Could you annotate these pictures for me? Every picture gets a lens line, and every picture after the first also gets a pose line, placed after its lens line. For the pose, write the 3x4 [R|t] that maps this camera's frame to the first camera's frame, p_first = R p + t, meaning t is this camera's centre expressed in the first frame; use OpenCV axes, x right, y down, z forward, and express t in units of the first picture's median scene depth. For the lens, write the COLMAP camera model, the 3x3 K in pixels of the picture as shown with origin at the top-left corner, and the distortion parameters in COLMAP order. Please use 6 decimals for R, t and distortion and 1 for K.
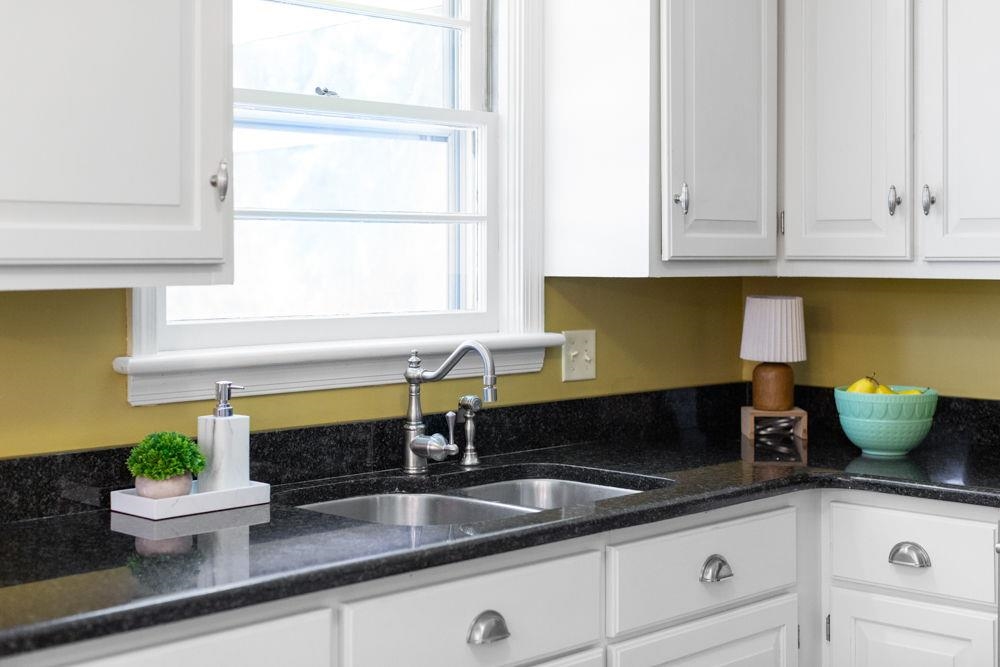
lens RADIAL K [[1513.8, 0, 501.4], [0, 1513.8, 243.7], [0, 0, 1]] dist [0.006990, -0.006455]
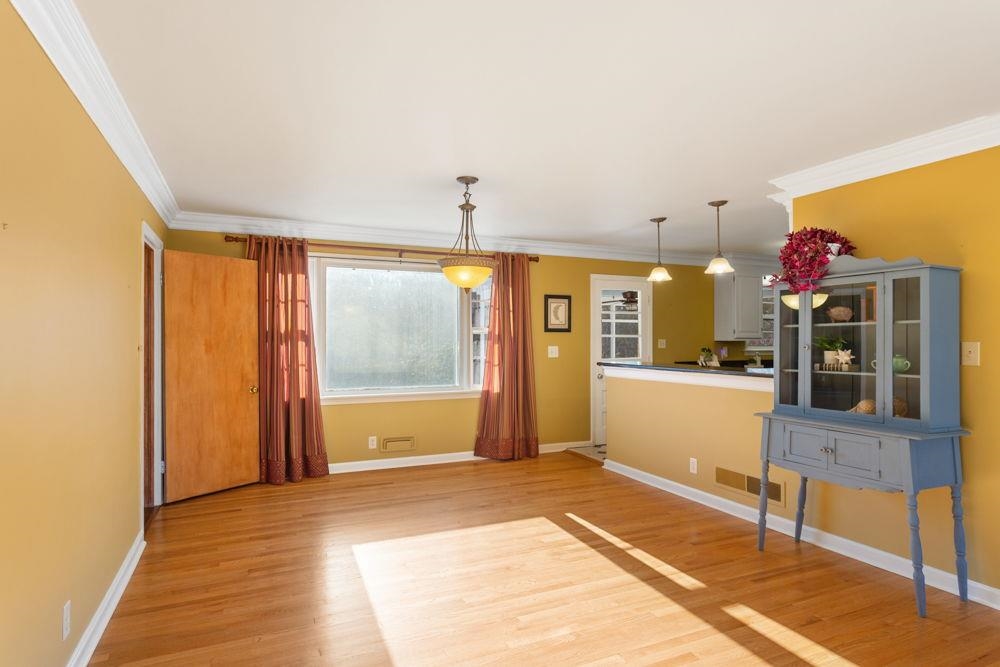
lens RADIAL K [[541.9, 0, 499.5], [0, 541.9, 329.7], [0, 0, 1]] dist [-0.000457, 0.000094]
pose [[0.939239, 0.000668, -0.343264, -0.422222], [-0.001157, 0.999999, -0.001220, -0.023129], [0.343263, 0.001543, 0.939238, -1.913329]]
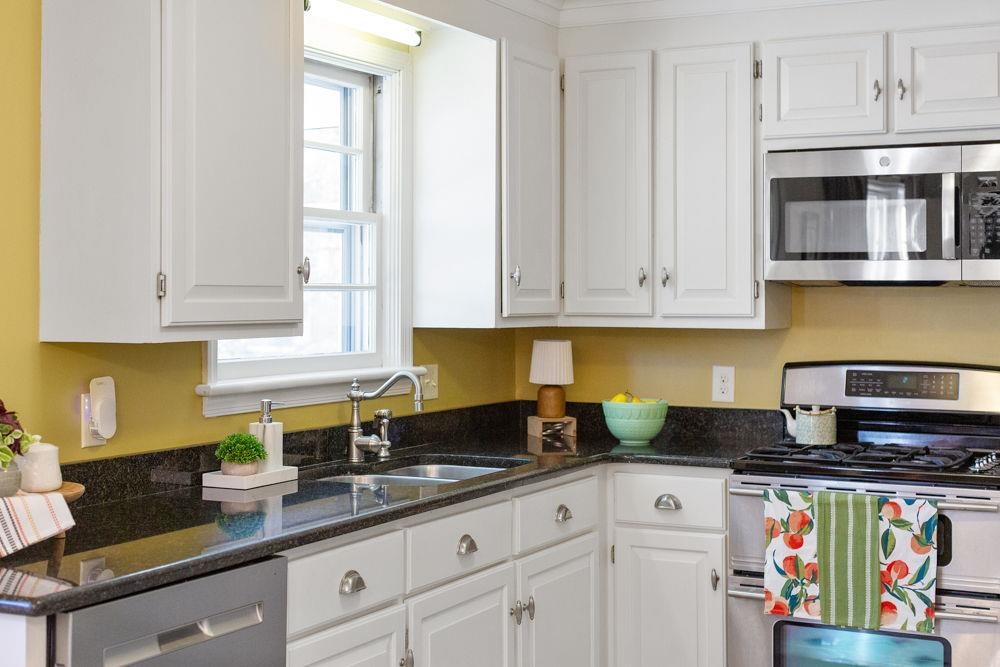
lens RADIAL K [[1513.8, 0, 501.4], [0, 1513.8, 243.7], [0, 0, 1]] dist [0.006990, -0.006455]
pose [[0.952192, 0.011169, 0.305295, -0.369002], [-0.002725, 0.999602, -0.028073, -0.019954], [-0.305487, 0.025899, 0.951844, -0.446918]]
